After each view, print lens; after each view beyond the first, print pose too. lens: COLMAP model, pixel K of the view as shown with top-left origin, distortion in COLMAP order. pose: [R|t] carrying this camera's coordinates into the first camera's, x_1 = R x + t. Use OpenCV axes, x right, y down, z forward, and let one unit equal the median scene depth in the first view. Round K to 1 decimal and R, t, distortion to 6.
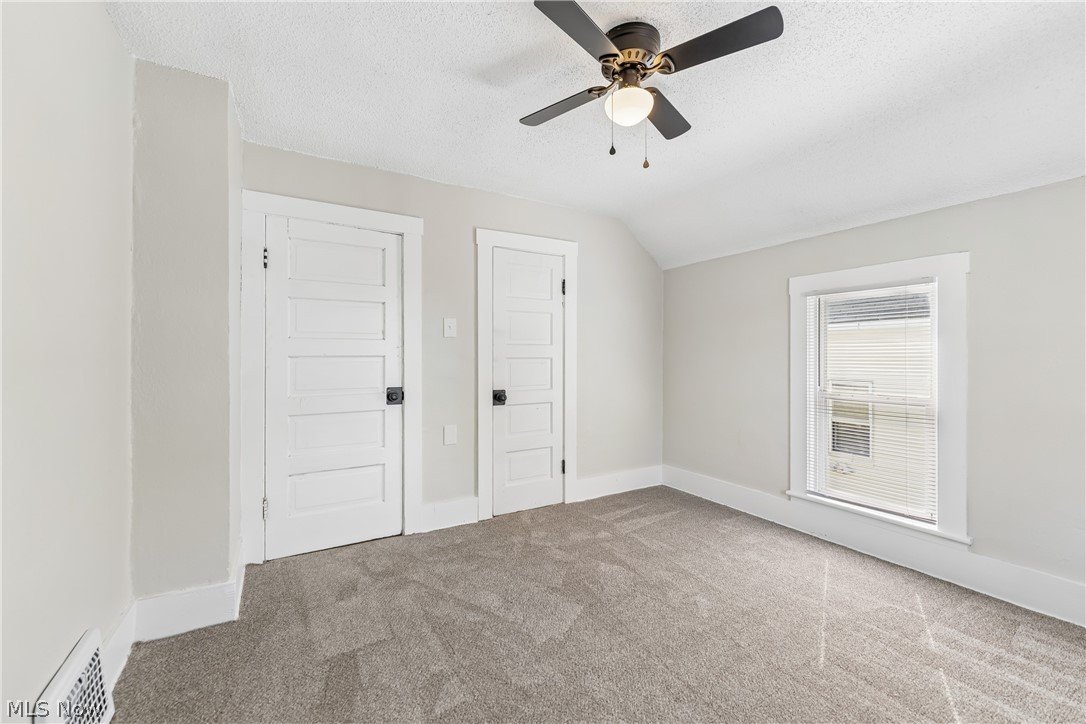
lens RADIAL K [[434.1, 0, 539.6], [0, 434.1, 363.2], [0, 0, 1]] dist [-0.000227, -0.000019]
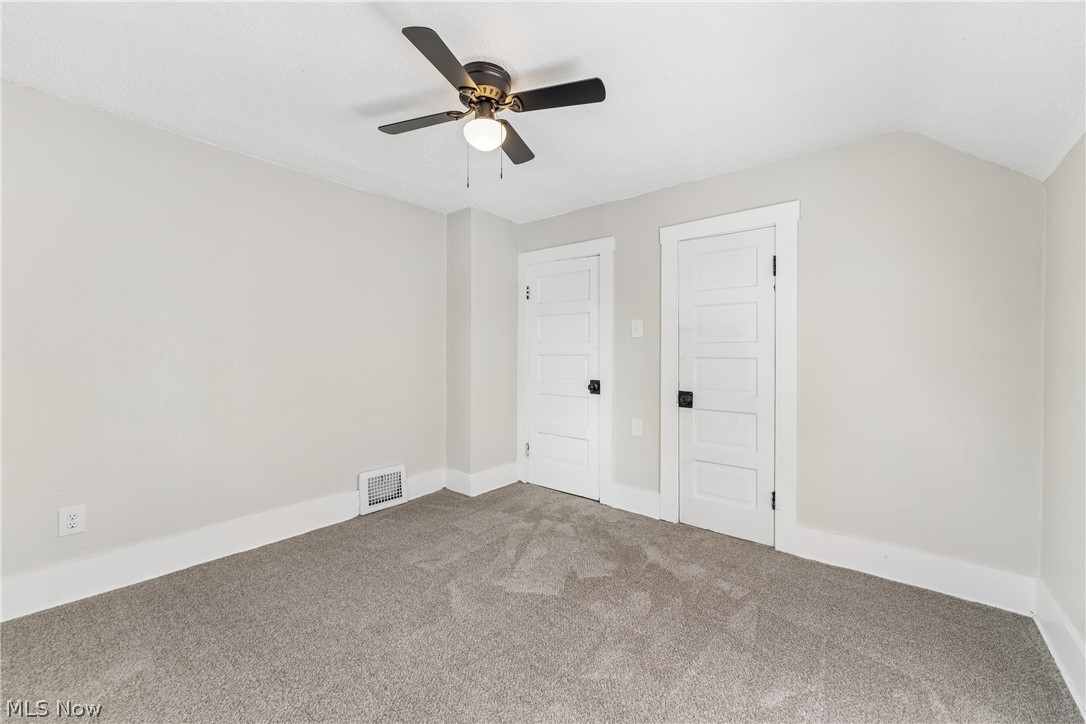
lens RADIAL K [[434.1, 0, 539.6], [0, 434.1, 363.2], [0, 0, 1]] dist [-0.000227, -0.000019]
pose [[0.346555, 0.025952, -0.937670, 0.768541], [-0.014755, 0.999644, 0.022214, -0.017887], [0.937913, 0.006137, 0.346815, 0.426066]]
